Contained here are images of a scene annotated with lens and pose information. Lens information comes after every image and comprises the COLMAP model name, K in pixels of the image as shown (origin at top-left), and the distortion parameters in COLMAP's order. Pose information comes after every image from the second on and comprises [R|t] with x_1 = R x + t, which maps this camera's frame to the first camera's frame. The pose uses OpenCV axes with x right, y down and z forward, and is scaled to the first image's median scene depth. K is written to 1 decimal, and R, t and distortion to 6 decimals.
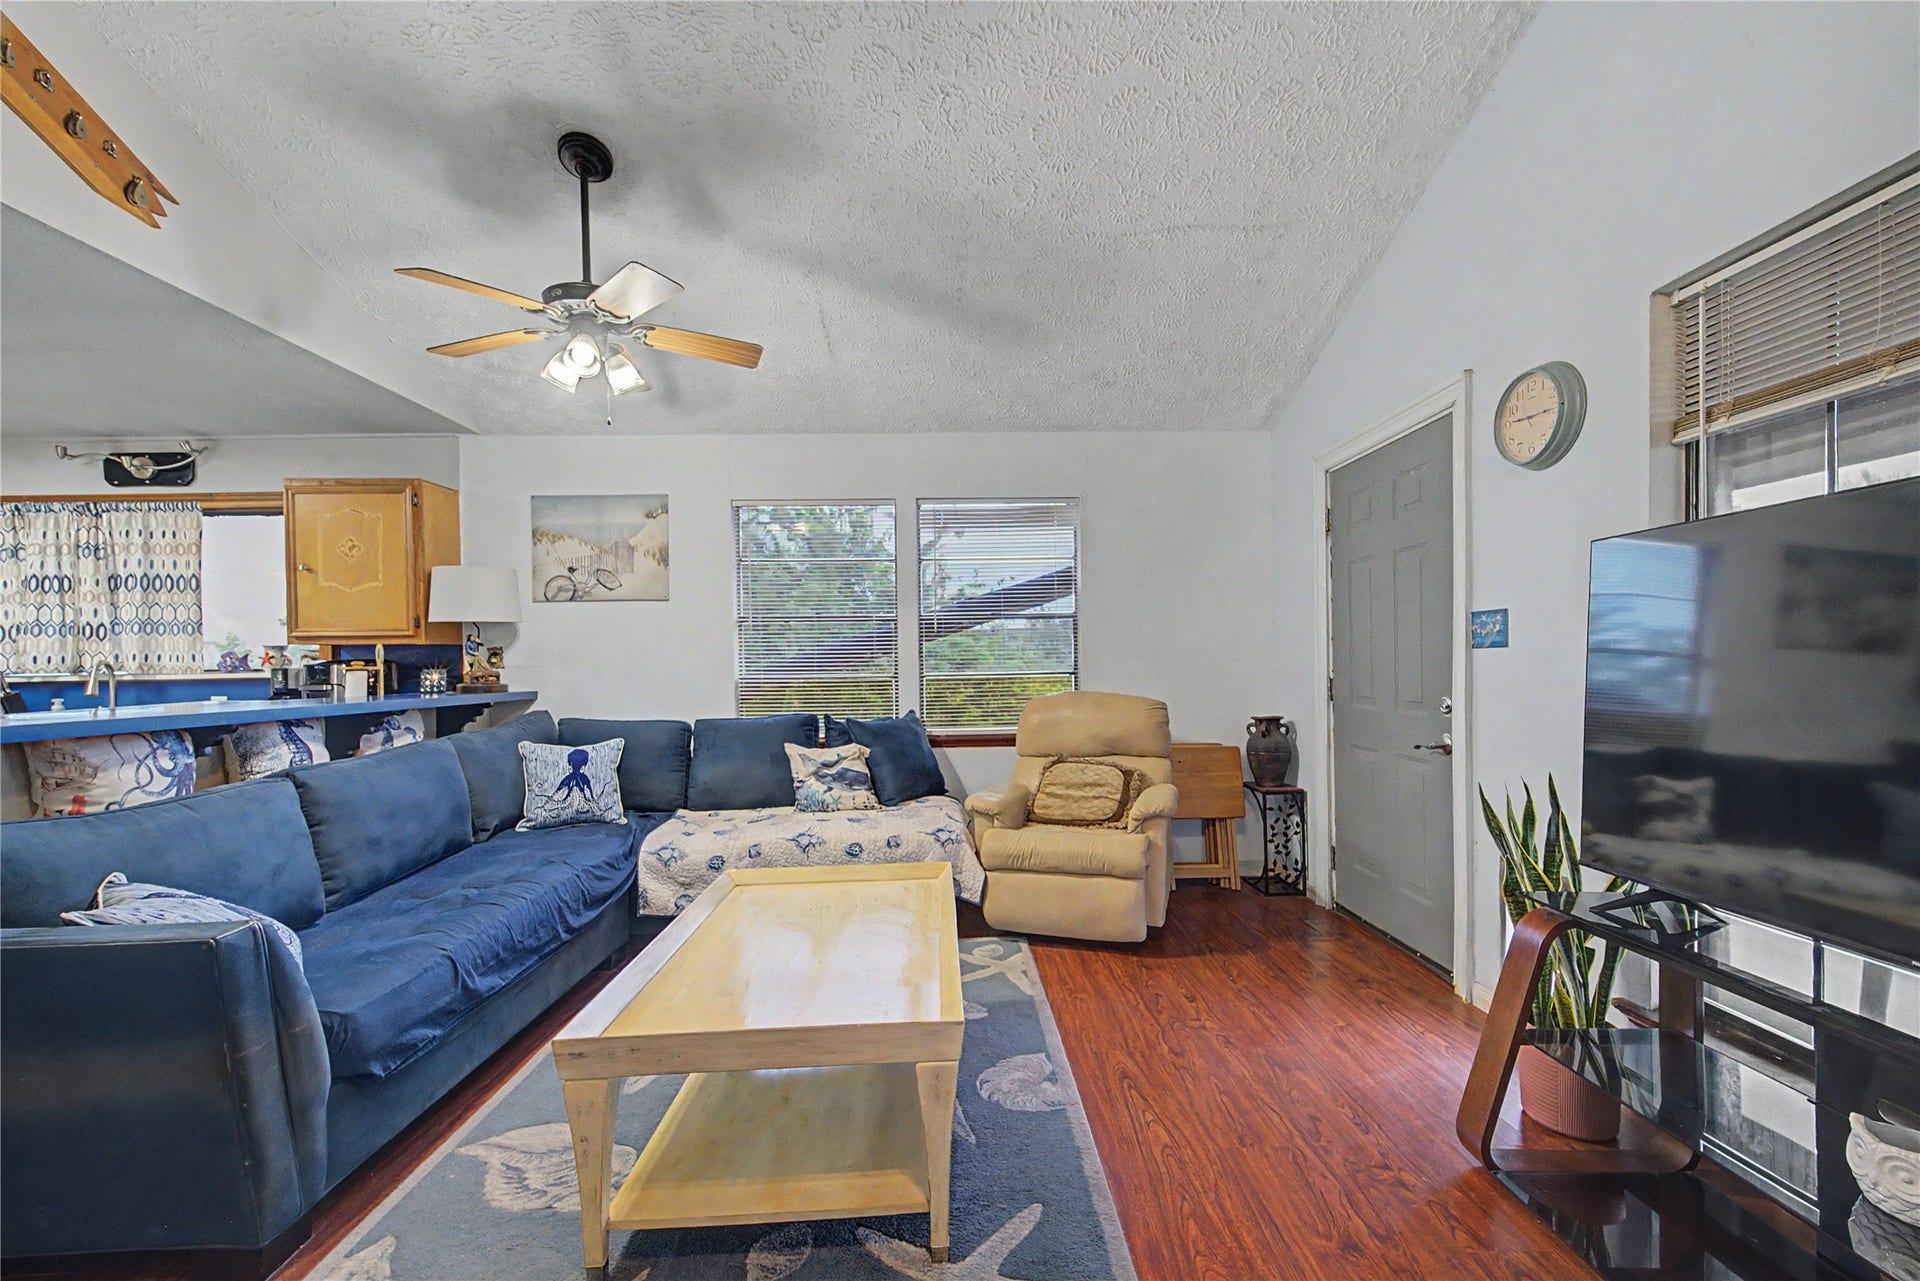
lens RADIAL K [[778.9, 0, 963.9], [0, 778.9, 669.9], [0, 0, 1]] dist [-0.003028, -0.000243]
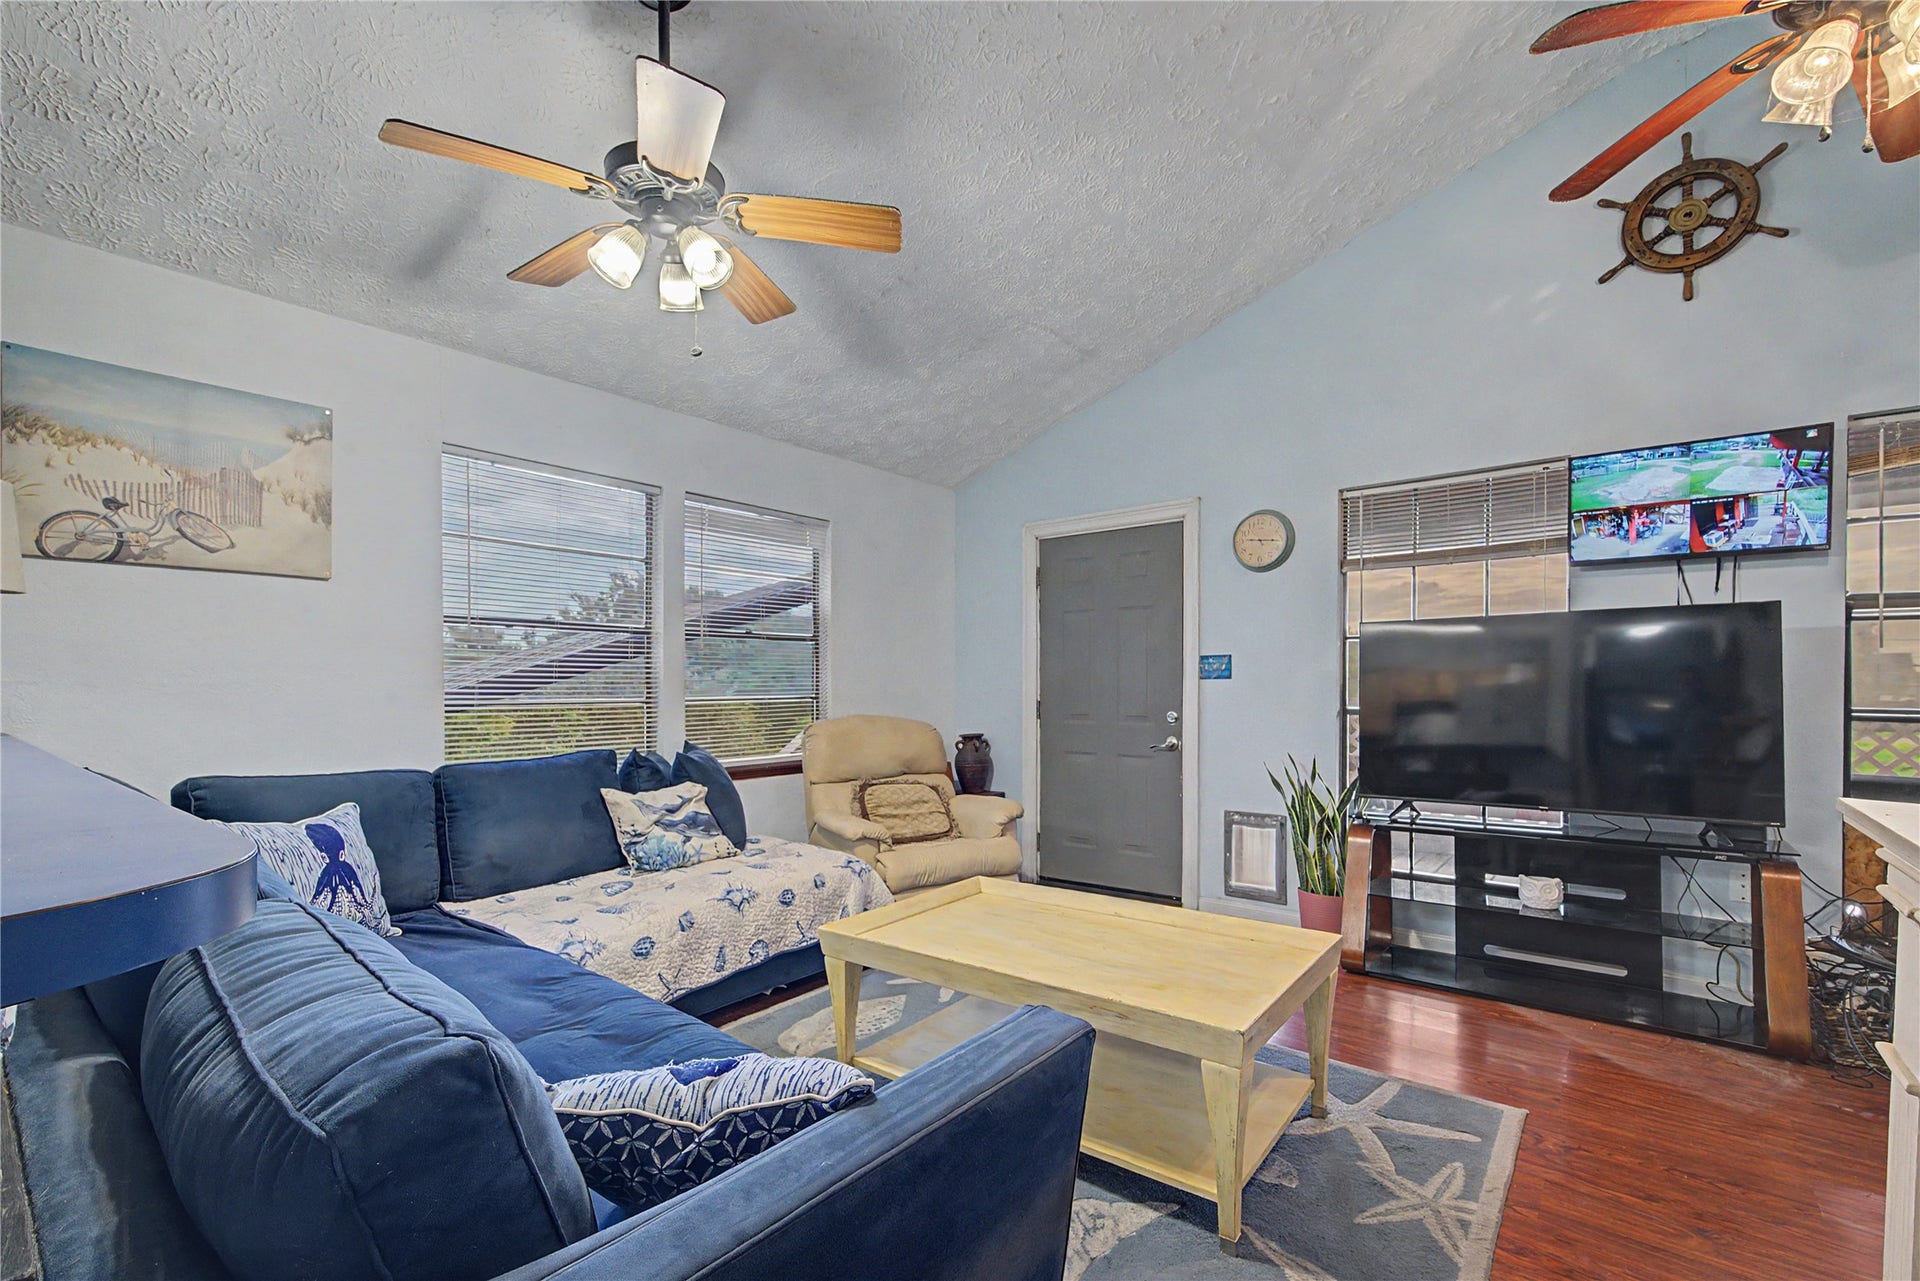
lens RADIAL K [[861.2, 0, 965.3], [0, 861.2, 681.5], [0, 0, 1]] dist [0.002514, 0.000244]
pose [[0.639082, 0.013861, 0.769013, -0.672396], [0.000408, 0.999831, -0.018361, 0.005392], [-0.769138, 0.012048, 0.638969, 0.196674]]
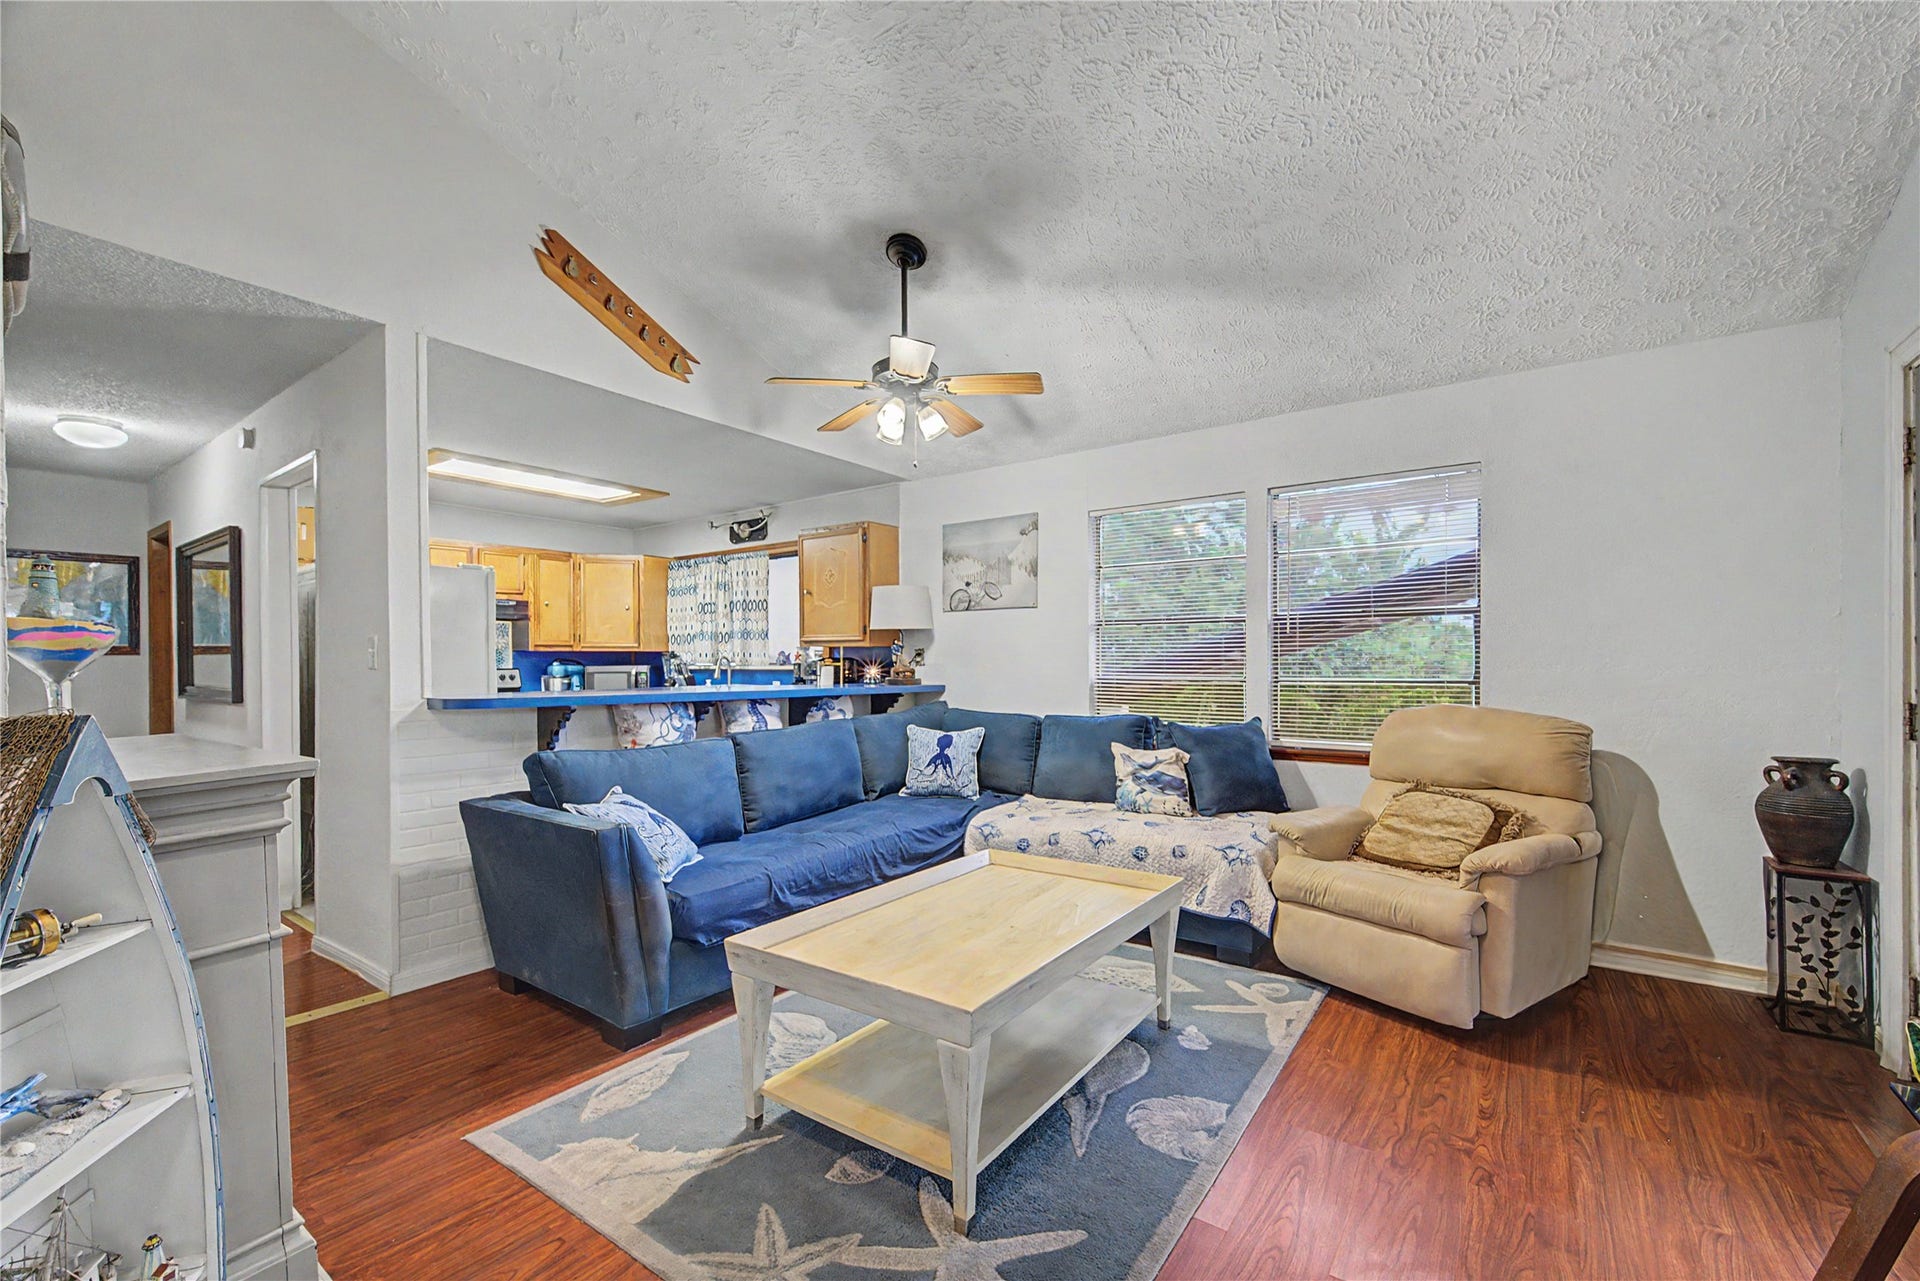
lens RADIAL K [[772.2, 0, 968.2], [0, 772.2, 667.4], [0, 0, 1]] dist [0.001830, 0.000079]
pose [[0.797945, 0.017426, -0.602478, 0.243893], [-0.018691, 0.999817, 0.004163, -0.006413], [0.602440, 0.007939, 0.798125, 0.064680]]
